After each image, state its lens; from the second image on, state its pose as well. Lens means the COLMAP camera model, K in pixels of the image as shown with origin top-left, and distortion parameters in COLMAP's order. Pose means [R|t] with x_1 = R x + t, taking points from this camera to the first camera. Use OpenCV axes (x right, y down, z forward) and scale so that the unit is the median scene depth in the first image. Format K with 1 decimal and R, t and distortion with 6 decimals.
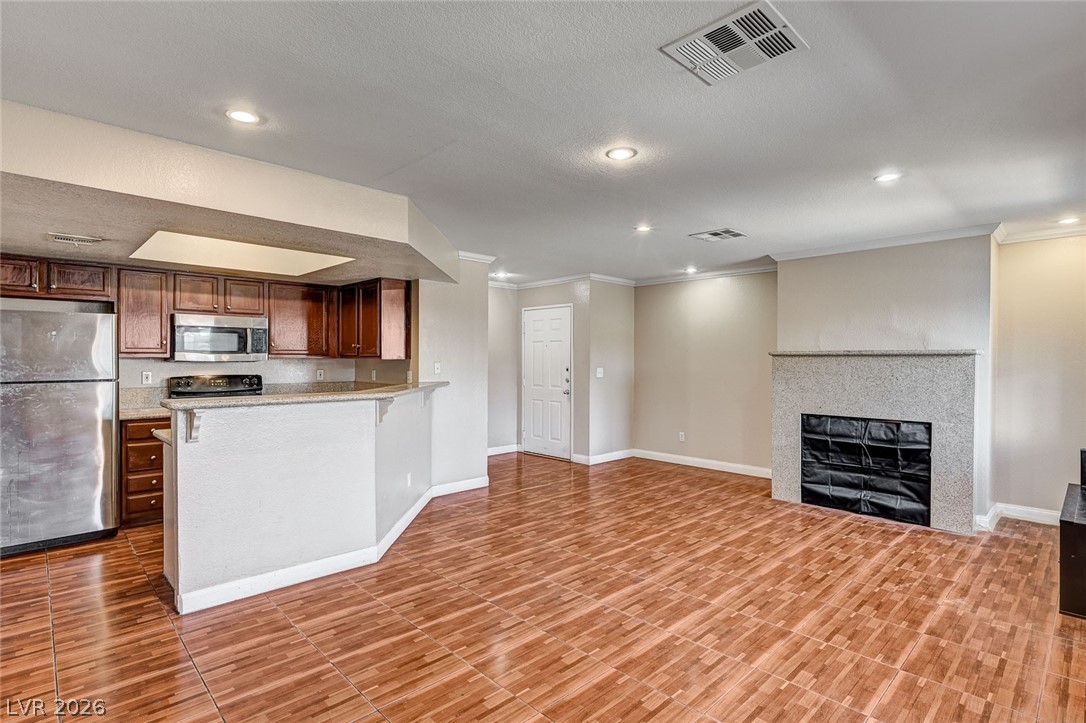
lens RADIAL K [[524.4, 0, 538.3], [0, 524.4, 366.2], [0, 0, 1]] dist [-0.007352, 0.004608]
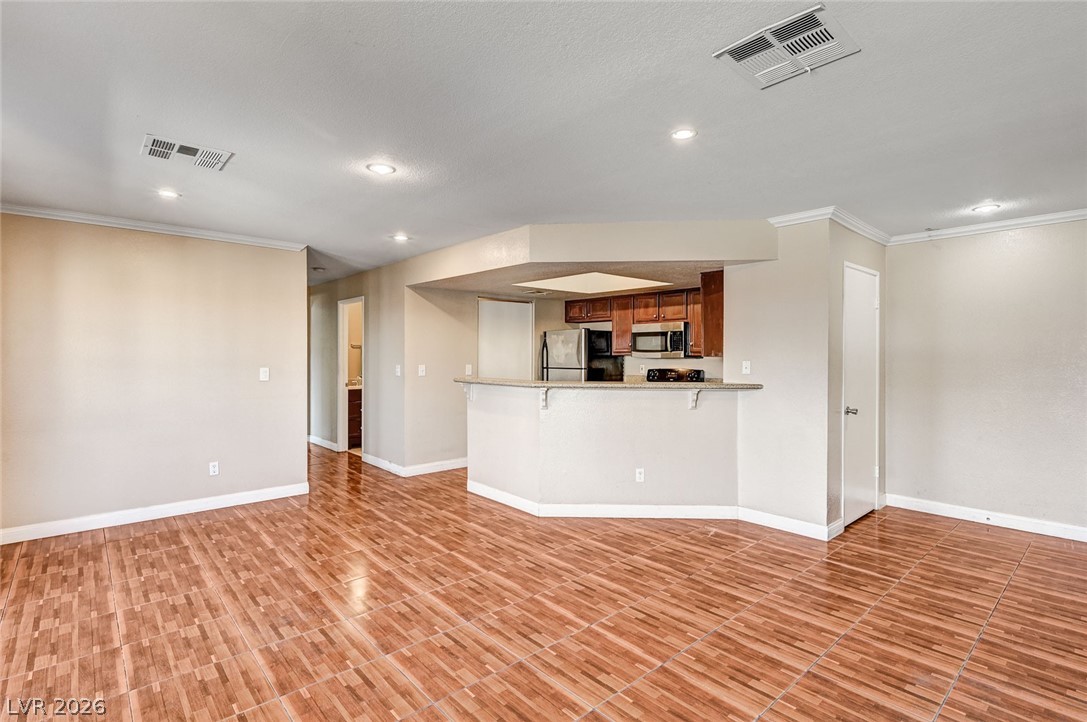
lens RADIAL K [[524.9, 0, 567.8], [0, 524.9, 363.8], [0, 0, 1]] dist [-0.007352, 0.004608]
pose [[-0.002932, 0.015959, -0.999868, 0.761419], [-0.014604, 0.999765, 0.016000, -0.013367], [0.999889, 0.014649, -0.002698, 0.852512]]
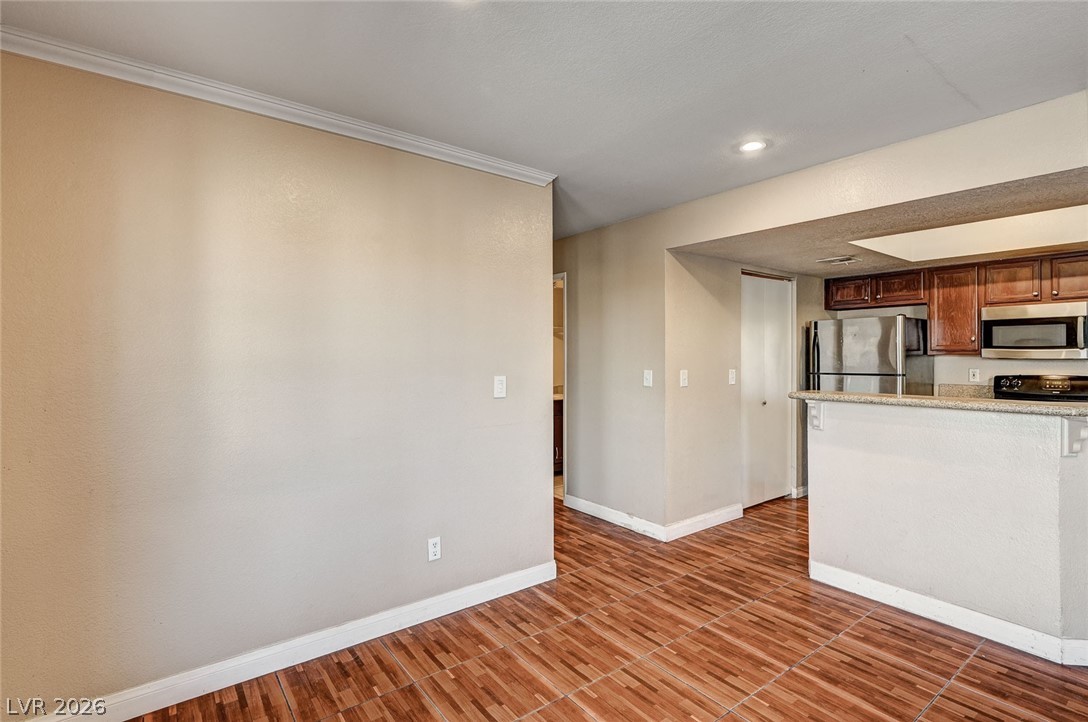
lens RADIAL K [[525.4, 0, 560.1], [0, 525.4, 359.5], [0, 0, 1]] dist [-0.007352, 0.004608]
pose [[-0.096258, 0.003096, -0.995352, 0.322357], [-0.012754, 0.999909, 0.004344, -0.002241], [0.995275, 0.013113, -0.096210, 0.349084]]
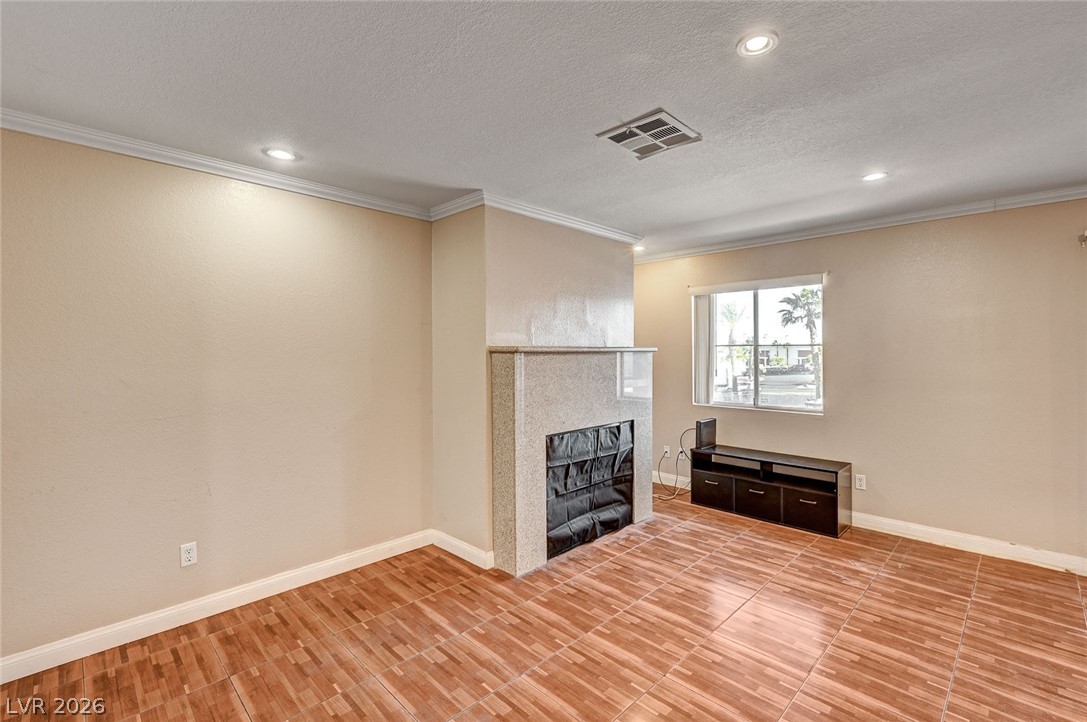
lens RADIAL K [[486.9, 0, 559.8], [0, 486.9, 352.9], [0, 0, 1]] dist [0.011872, 0.000171]
pose [[-0.042277, -0.002352, 0.999103, -0.172352], [0.015867, 0.999870, 0.003025, -0.024174], [-0.998980, 0.015981, -0.042234, 1.142863]]
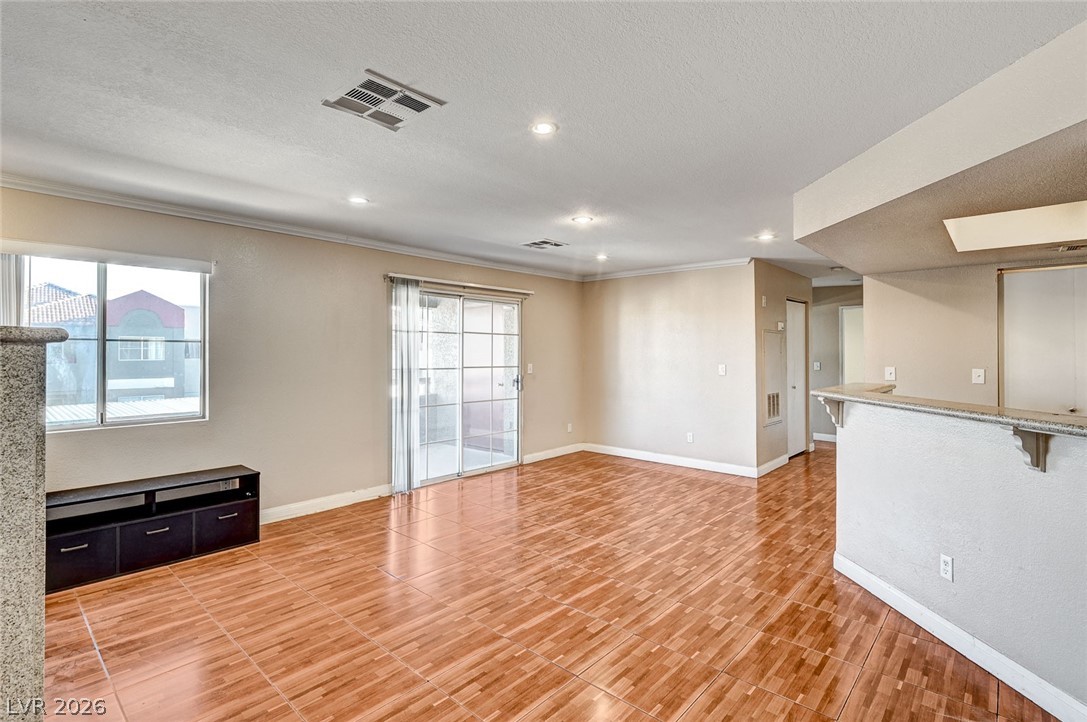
lens RADIAL K [[524.9, 0, 536.2], [0, 524.9, 355.2], [0, 0, 1]] dist [-0.007352, 0.004608]
pose [[-0.997688, -0.003761, -0.067856, 0.240289], [-0.004967, 0.999833, 0.017612, -0.023900], [0.067779, 0.017908, -0.997540, 1.527744]]
